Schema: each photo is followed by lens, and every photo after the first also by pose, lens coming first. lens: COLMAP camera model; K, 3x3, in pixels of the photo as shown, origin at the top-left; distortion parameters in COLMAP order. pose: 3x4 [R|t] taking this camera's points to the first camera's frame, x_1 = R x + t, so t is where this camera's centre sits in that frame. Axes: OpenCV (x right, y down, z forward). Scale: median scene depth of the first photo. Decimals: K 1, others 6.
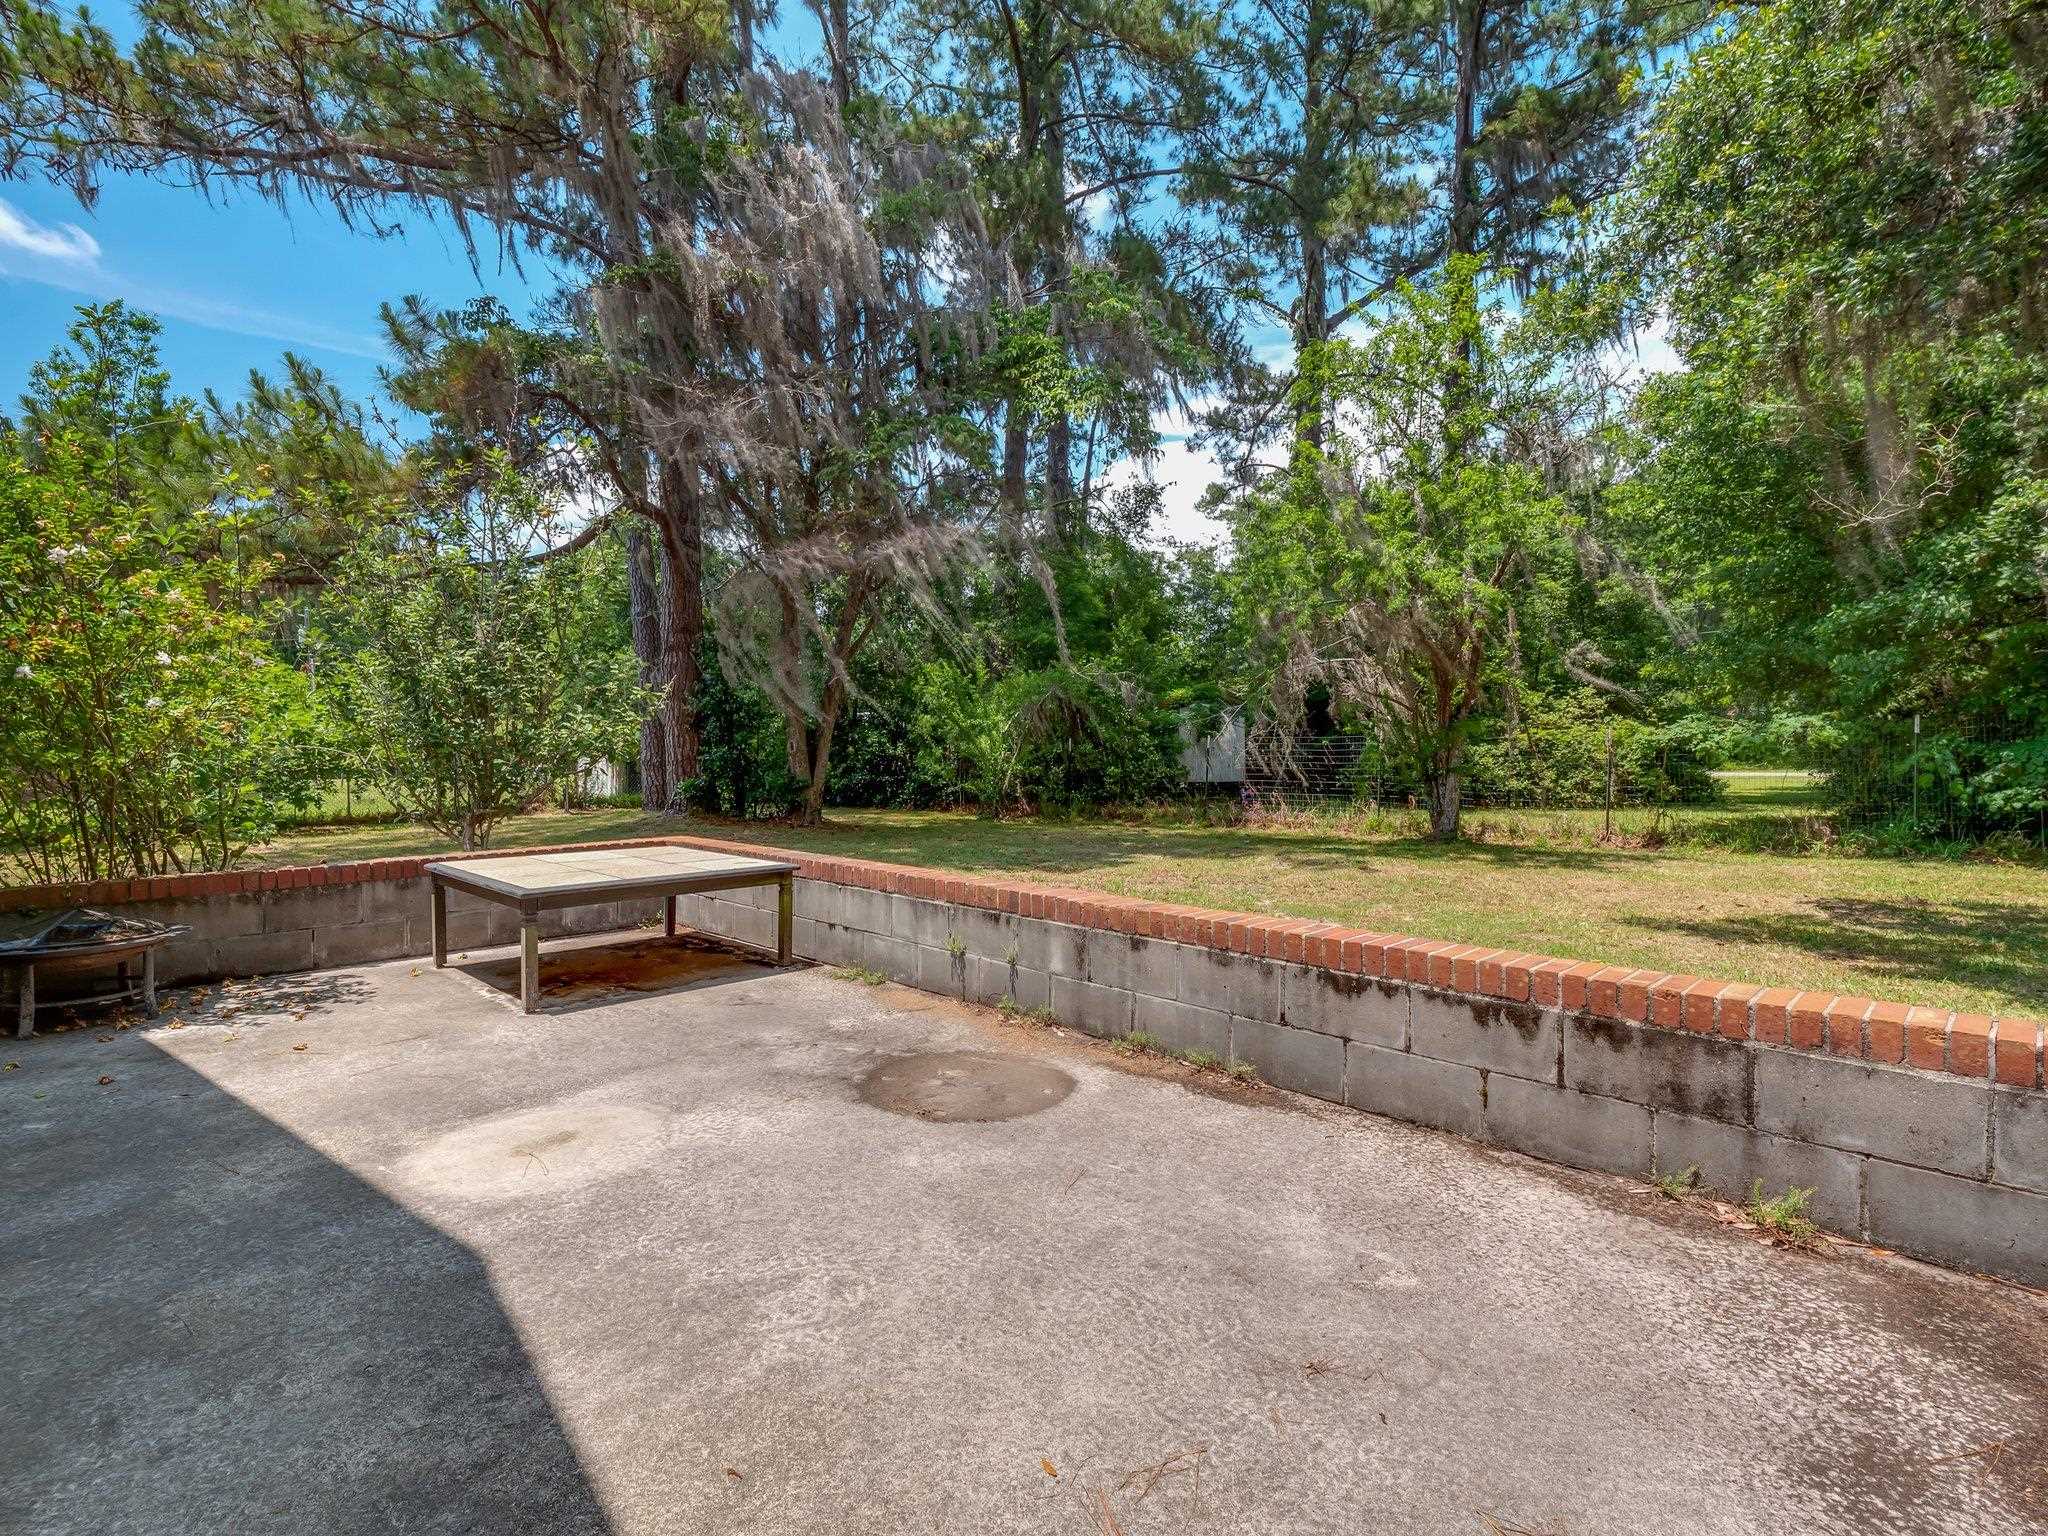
lens RADIAL K [[953.3, 0, 979.4], [0, 953.3, 759.7], [0, 0, 1]] dist [0.029927, -0.008822]
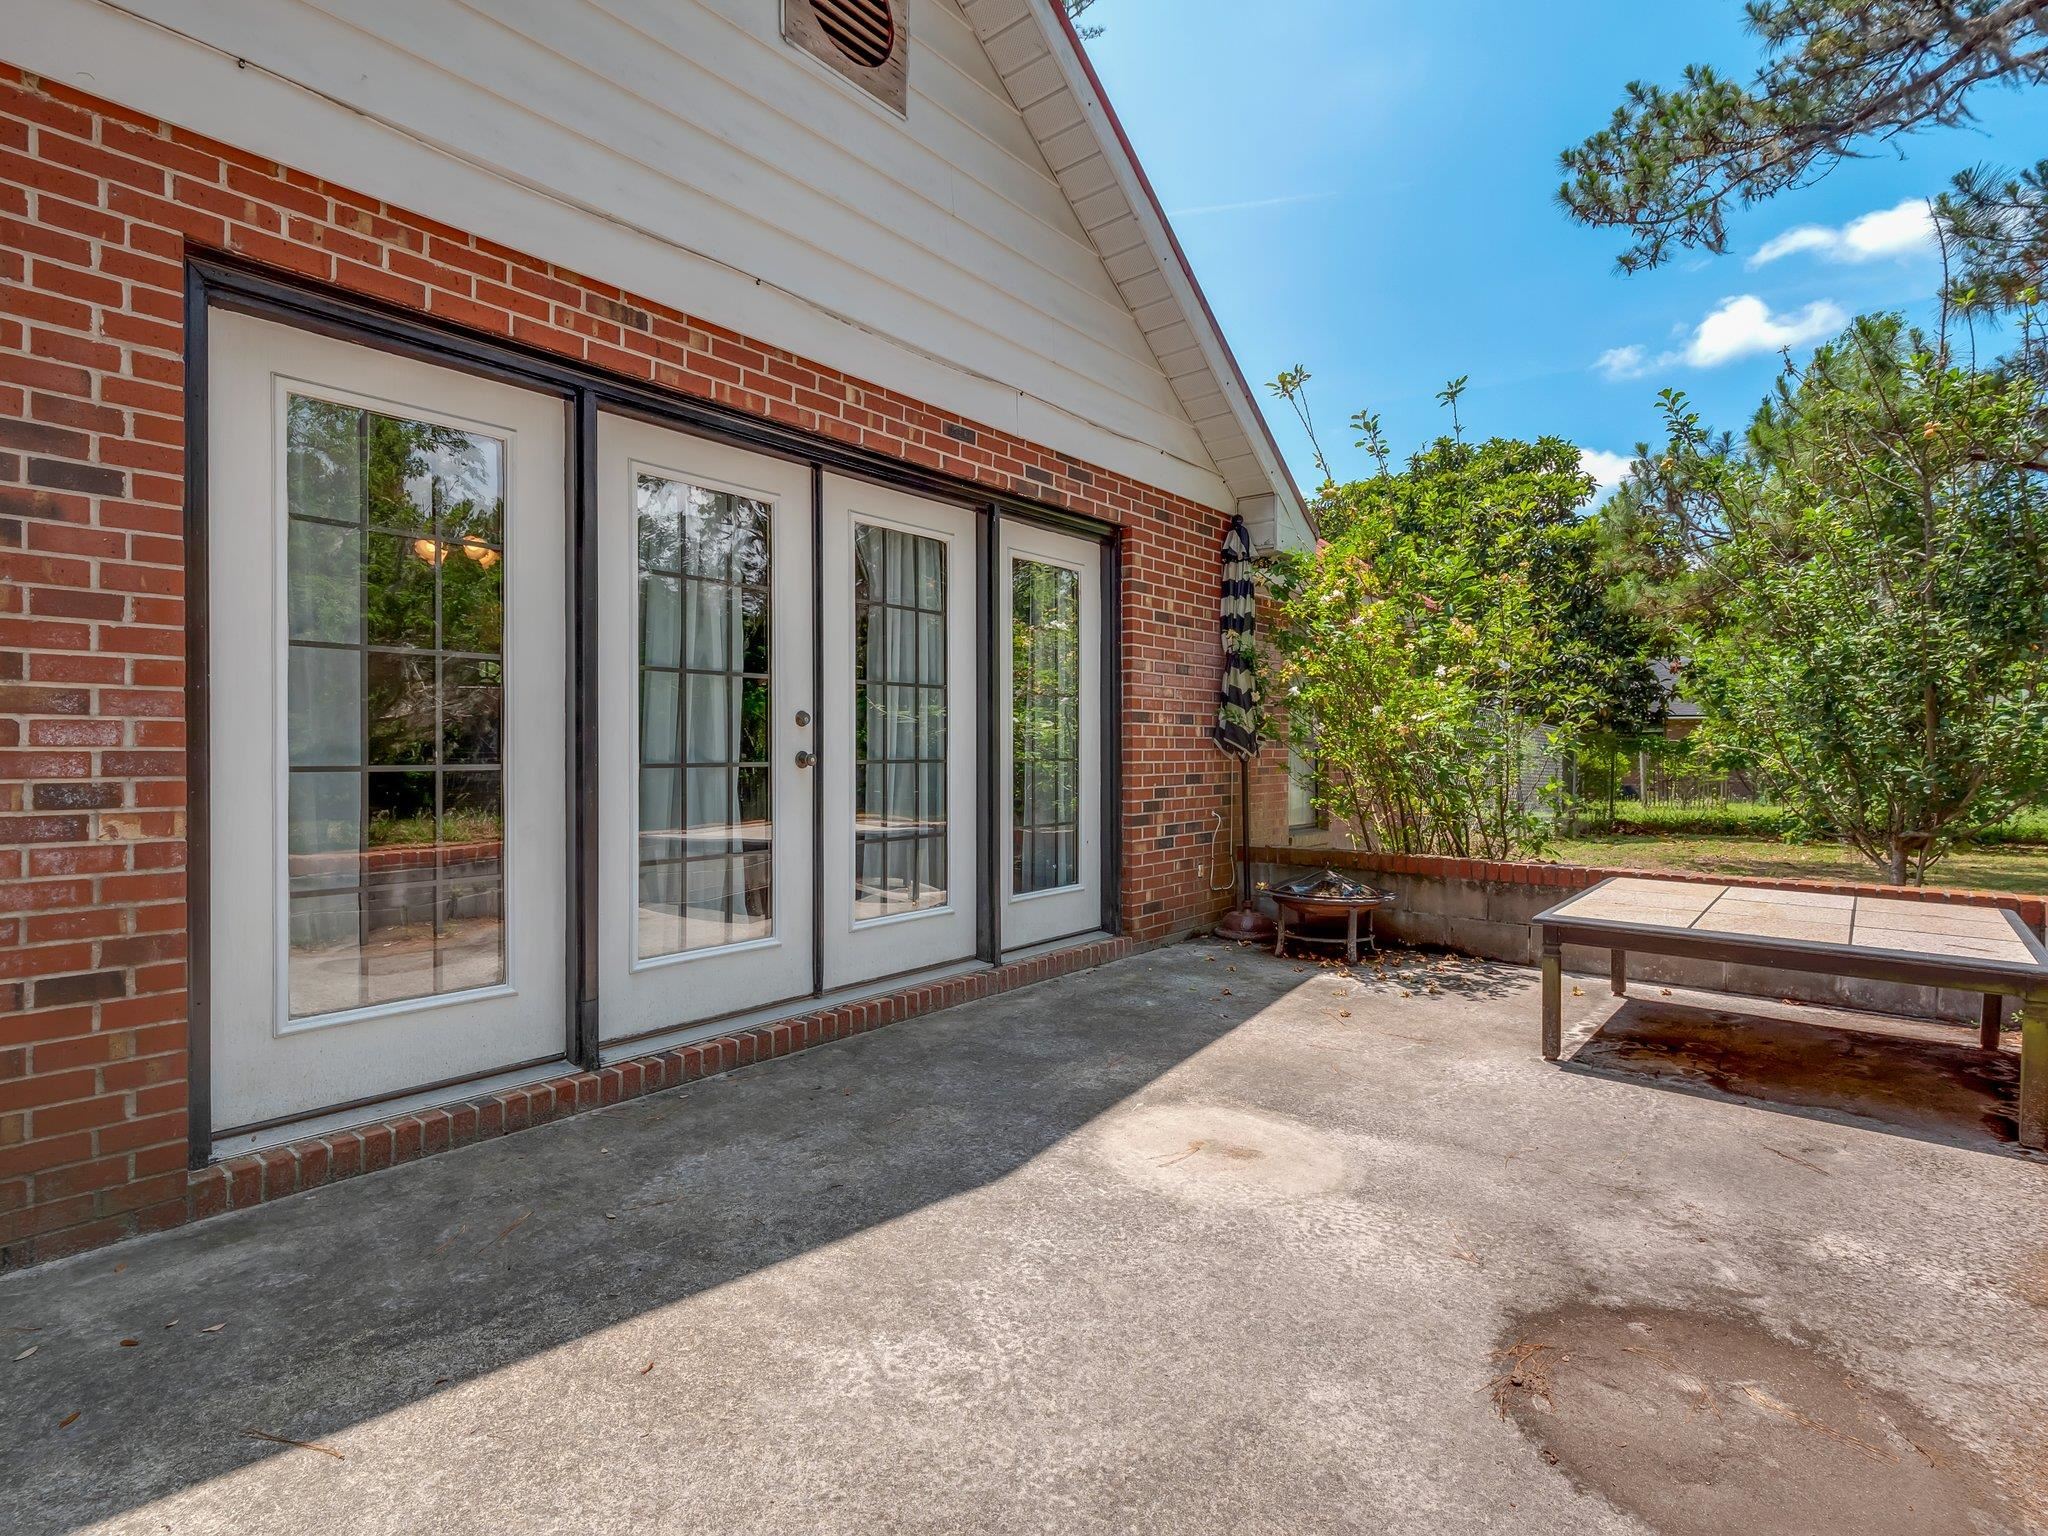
lens RADIAL K [[953.3, 0, 979.4], [0, 953.3, 759.7], [0, 0, 1]] dist [0.029927, -0.008822]
pose [[0.160739, 0.016451, -0.986860, 0.403981], [-0.016821, 0.999762, 0.013927, -0.004597], [0.986854, 0.014361, 0.160977, 0.518413]]
